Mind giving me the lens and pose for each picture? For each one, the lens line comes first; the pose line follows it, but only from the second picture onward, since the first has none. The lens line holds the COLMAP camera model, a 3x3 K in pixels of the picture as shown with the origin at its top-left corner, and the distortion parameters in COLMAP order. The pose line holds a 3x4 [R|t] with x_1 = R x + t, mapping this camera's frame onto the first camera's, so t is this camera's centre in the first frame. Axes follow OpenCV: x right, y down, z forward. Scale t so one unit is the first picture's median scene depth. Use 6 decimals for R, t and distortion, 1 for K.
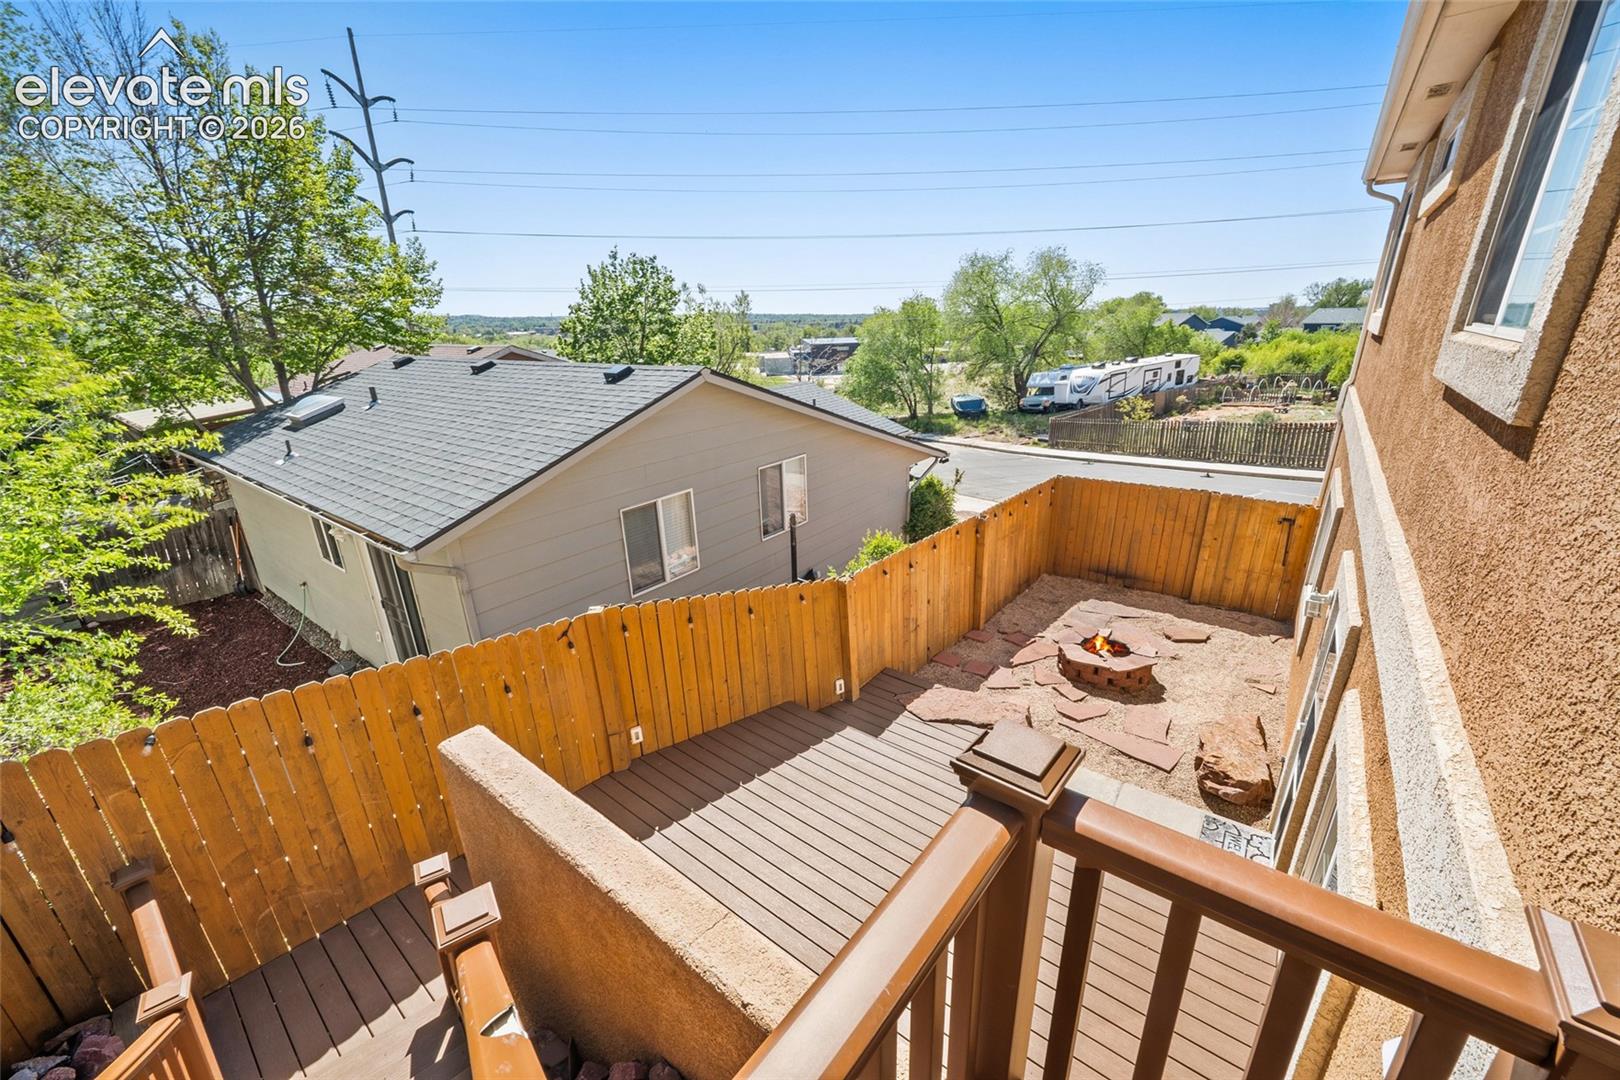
lens RADIAL K [[634.6, 0, 810.0], [0, 634.6, 531.8], [0, 0, 1]] dist [-0.005358, 0.000720]
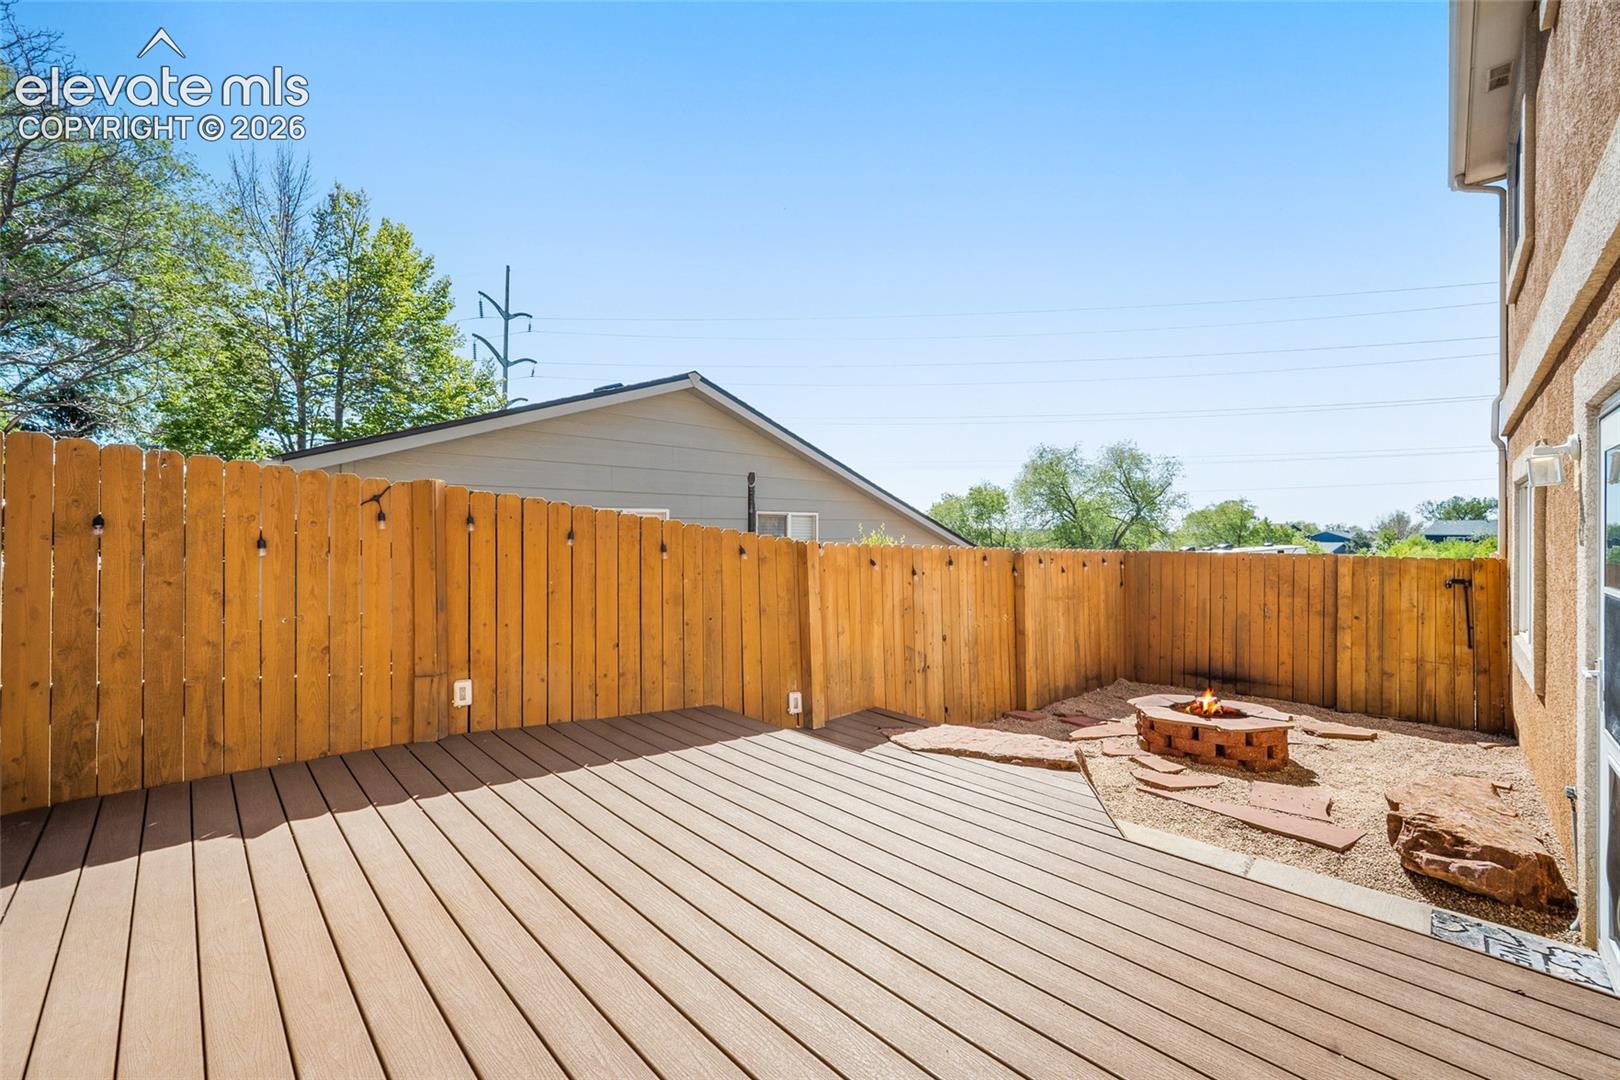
lens RADIAL K [[634.6, 0, 813.0], [0, 634.6, 540.9], [0, 0, 1]] dist [-0.005358, 0.000720]
pose [[0.990873, 0.024845, -0.132489, 0.115628], [-0.068698, 0.938724, -0.337755, 0.233937], [0.115979, 0.343774, 0.931863, 0.224027]]
